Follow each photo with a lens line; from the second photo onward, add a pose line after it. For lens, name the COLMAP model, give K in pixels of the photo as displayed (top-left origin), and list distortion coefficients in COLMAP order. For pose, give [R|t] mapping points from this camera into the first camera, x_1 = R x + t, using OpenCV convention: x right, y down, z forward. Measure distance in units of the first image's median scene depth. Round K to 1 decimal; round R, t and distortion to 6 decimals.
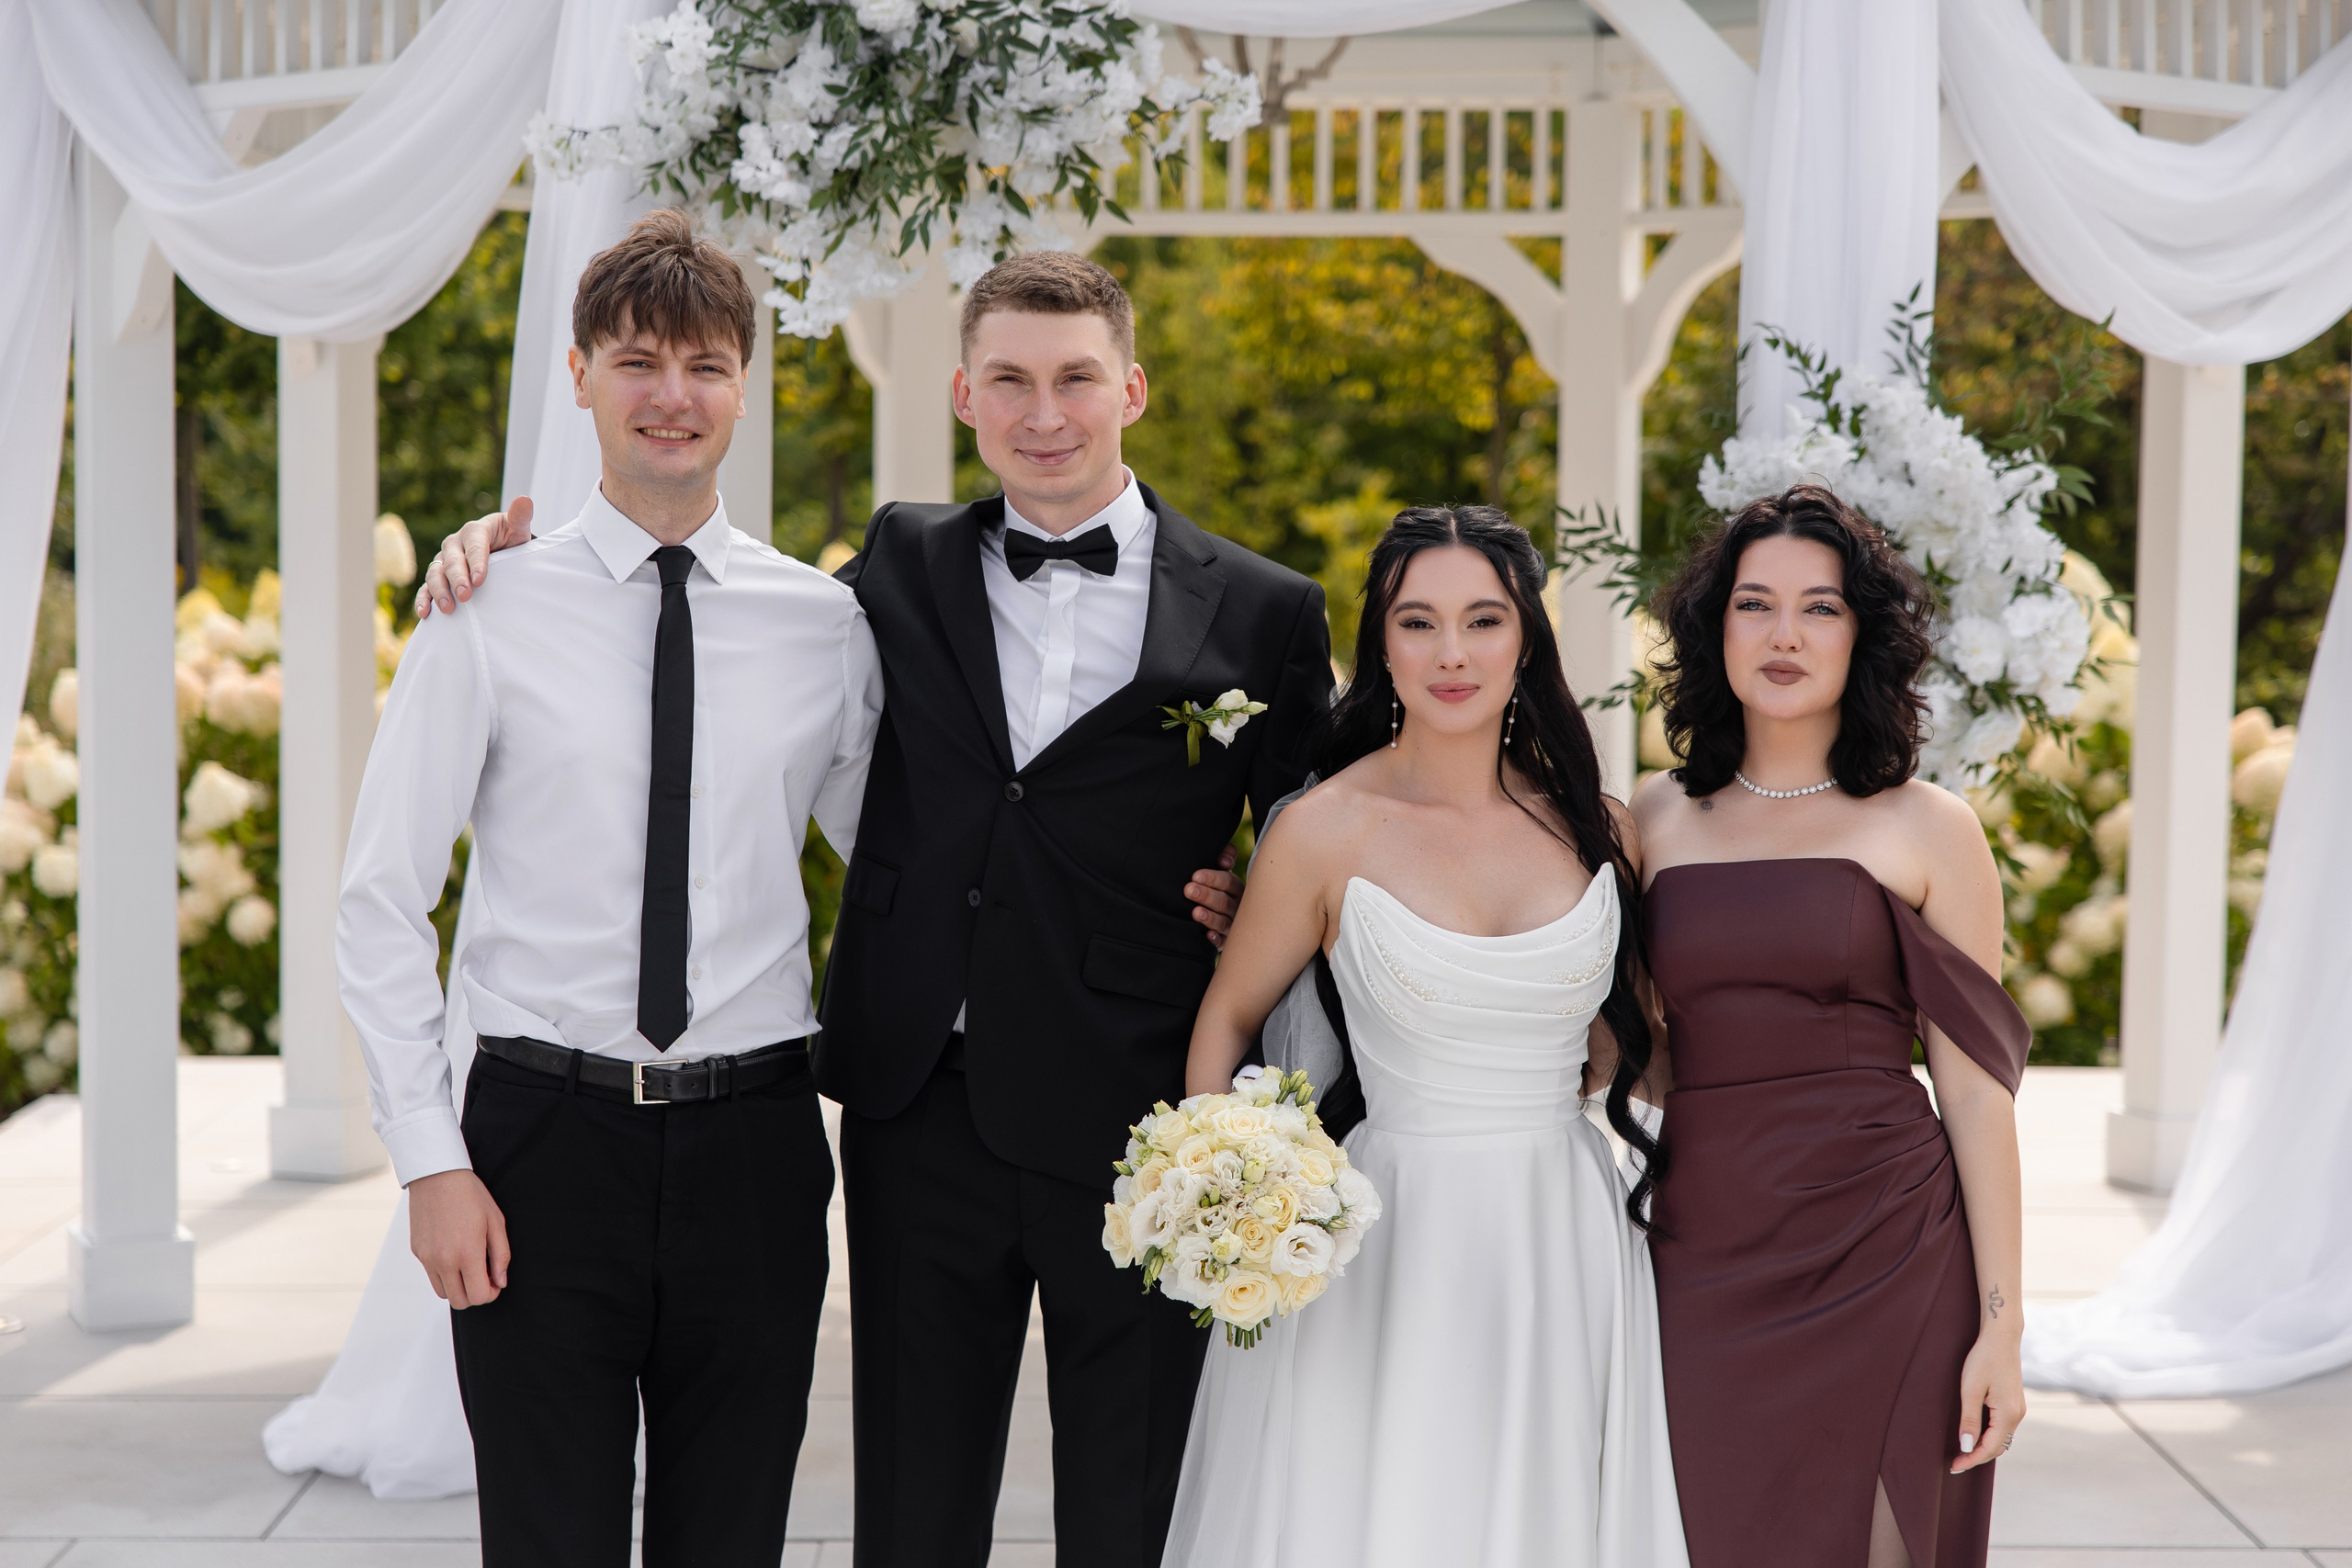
lens RADIAL K [[4346.9, 0, 1175.8], [0, 4346.9, 786.3], [0, 0, 1]] dist [0.020229, -0.031244]
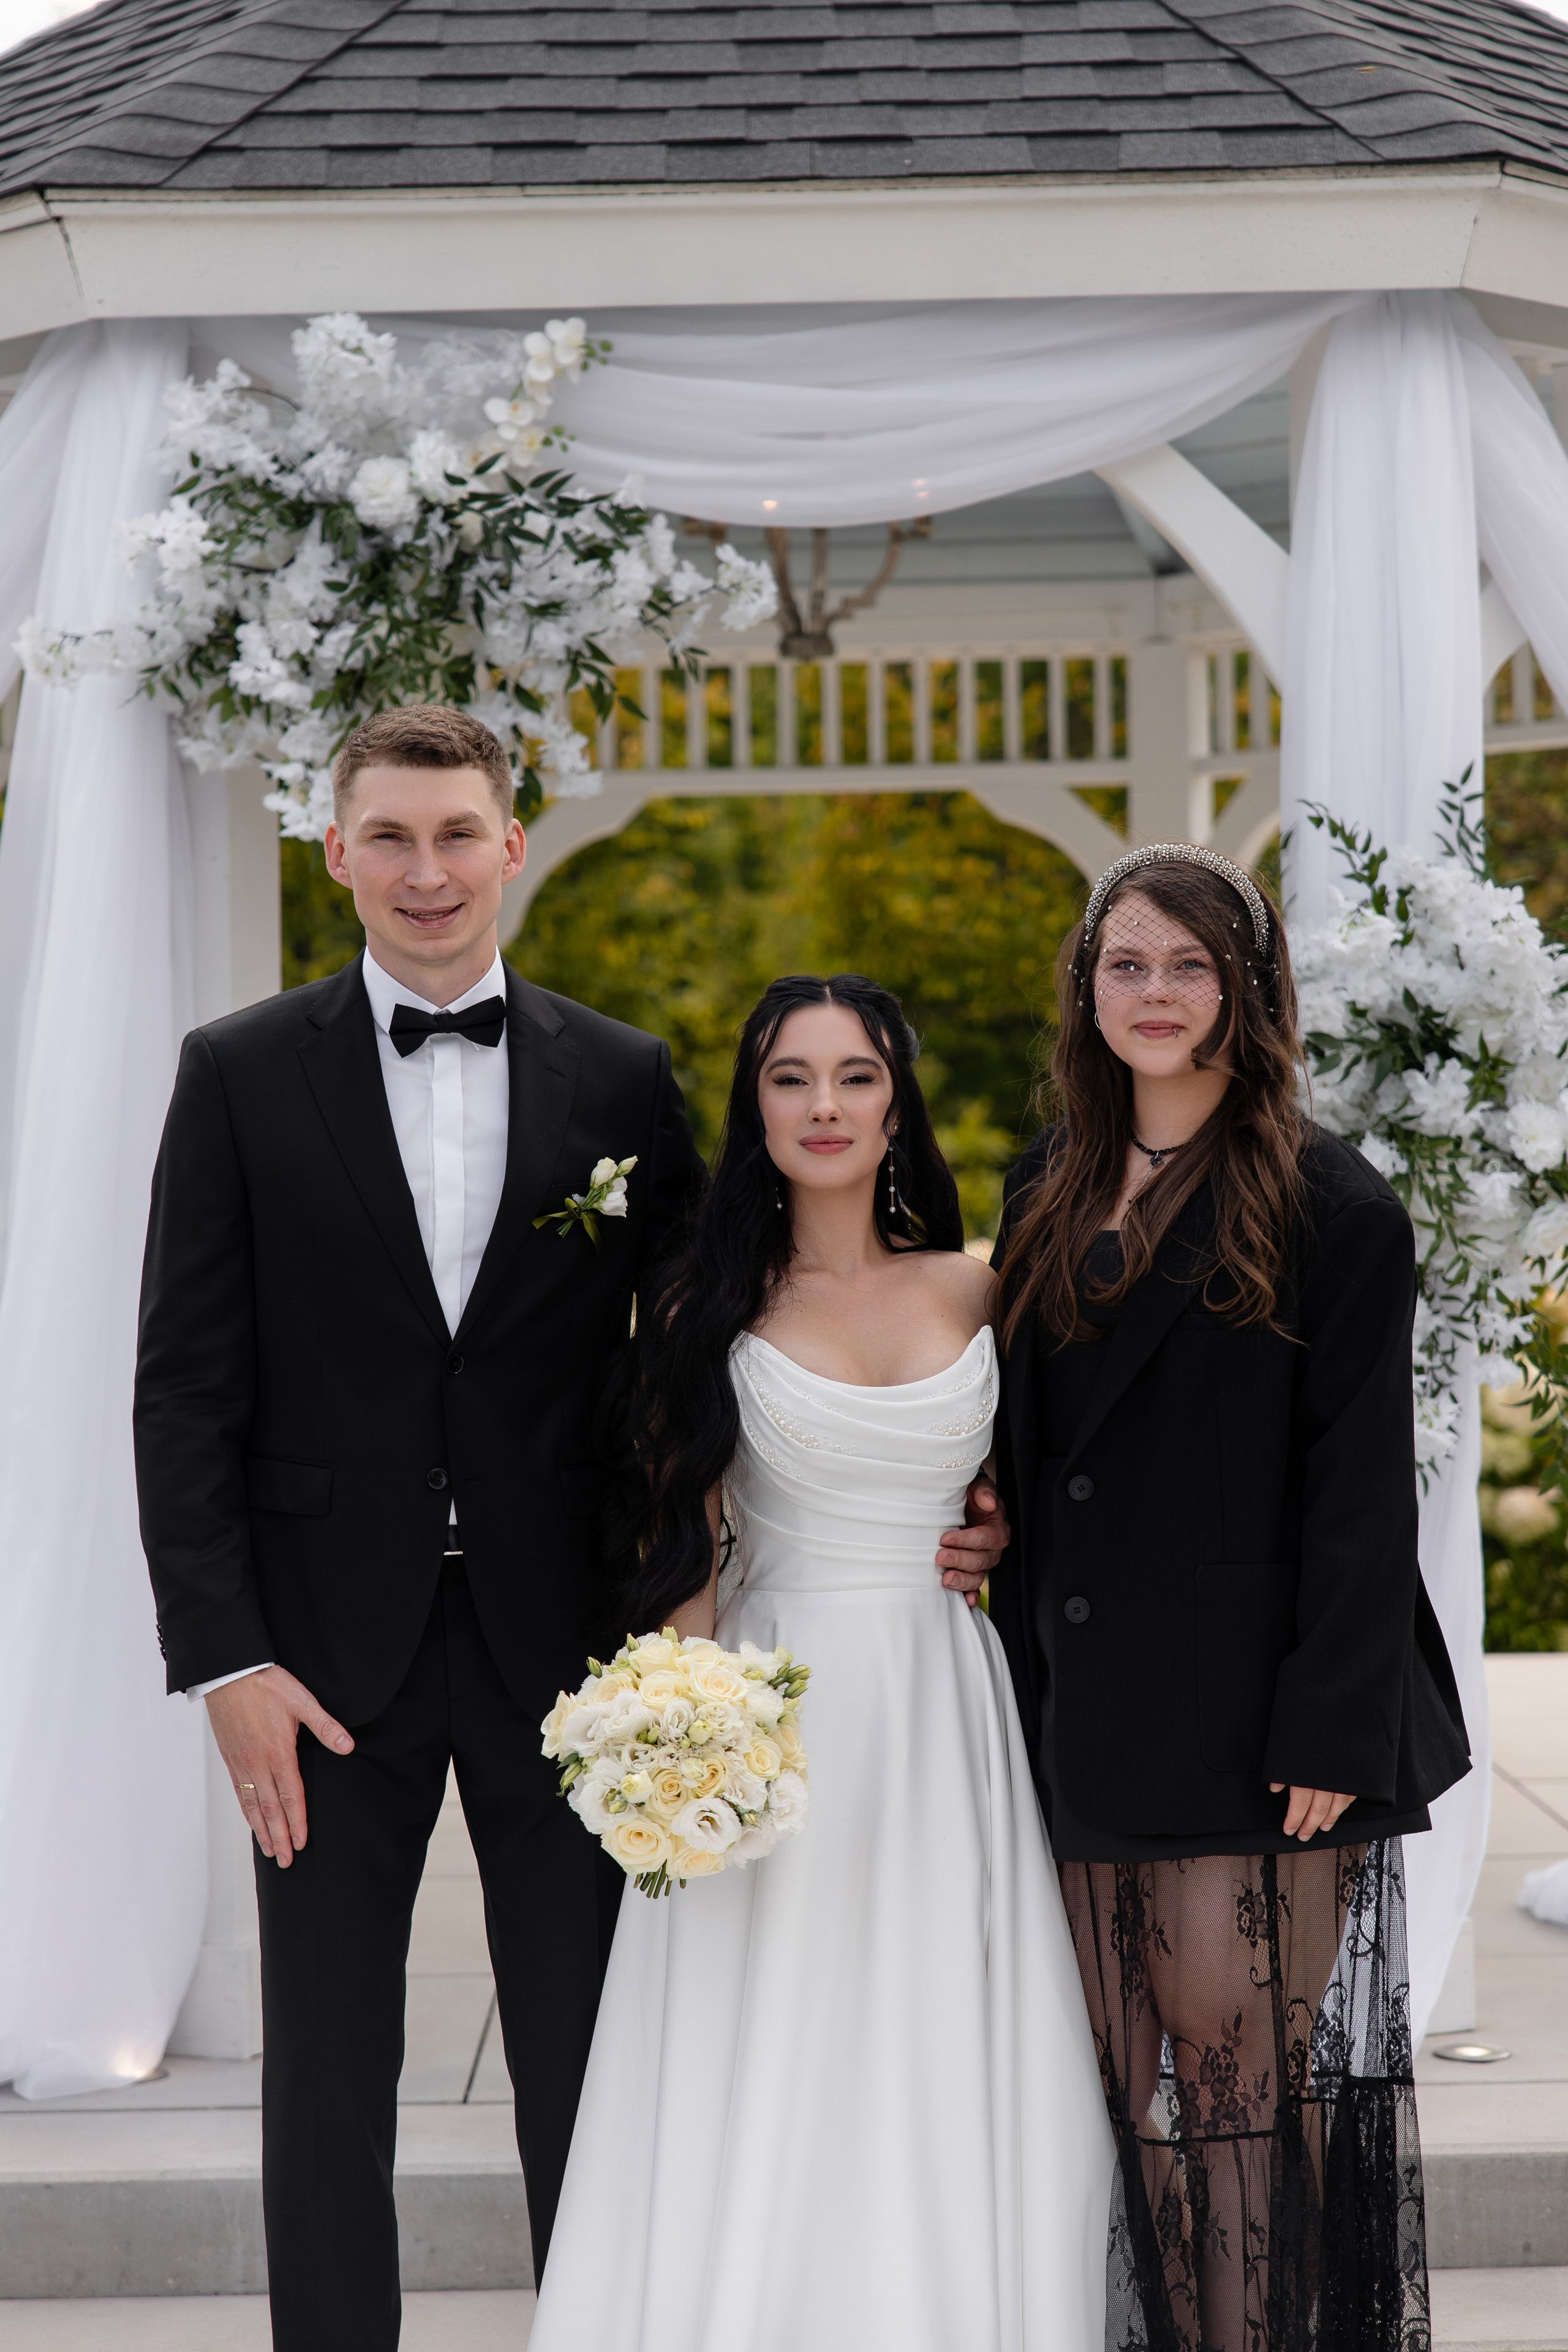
lens RADIAL K [[4613.4, 0, 783.5], [0, 4613.4, 1201.6], [0, 0, 1]] dist [0.035884, 0.023813]
pose [[0.999694, -0.024747, 0.000219, 0.017652], [0.024717, 0.997961, -0.058853, 0.038762], [0.001238, 0.058840, 0.998267, -0.017720]]
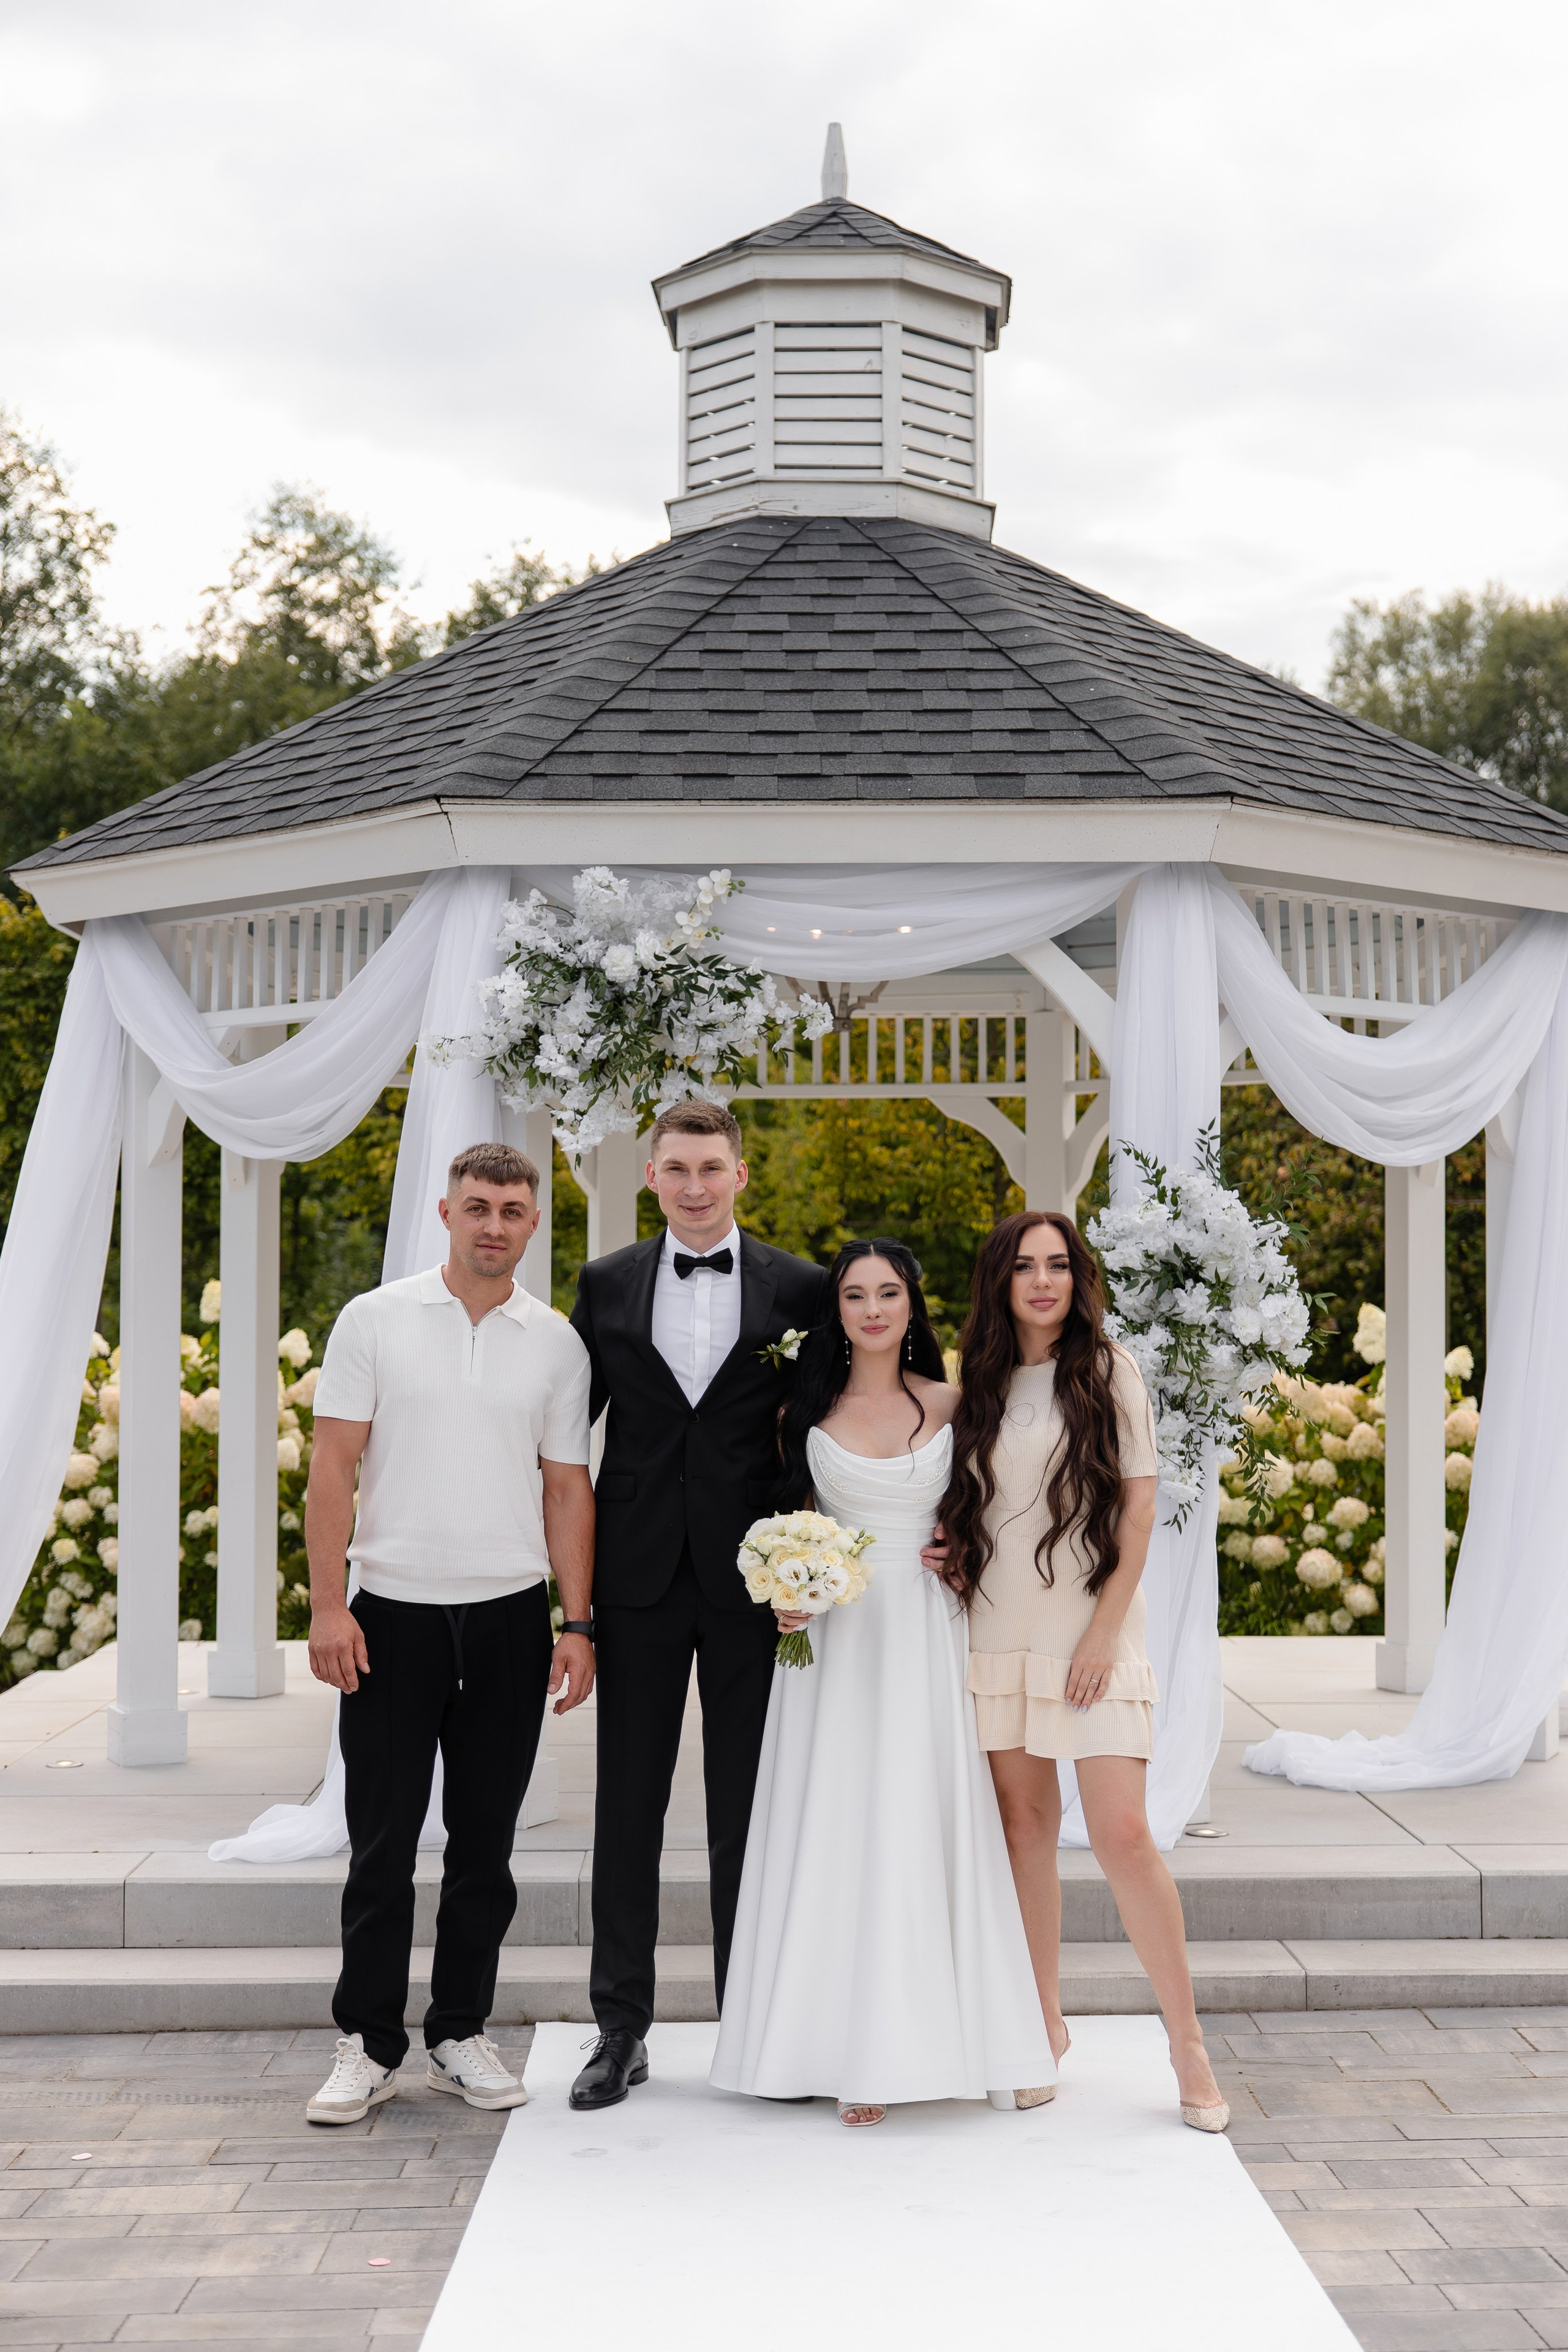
lens RADIAL K [[3385.3, 0, 797.9], [0, 3385.3, 1176.5], [0, 0, 1]] dist [0.014529, 0.035202]
pose [[0.999922, -0.008574, 0.009035, -0.007834], [0.009479, 0.994395, -0.105303, 0.050679], [-0.008081, 0.105380, 0.994399, -0.360822]]
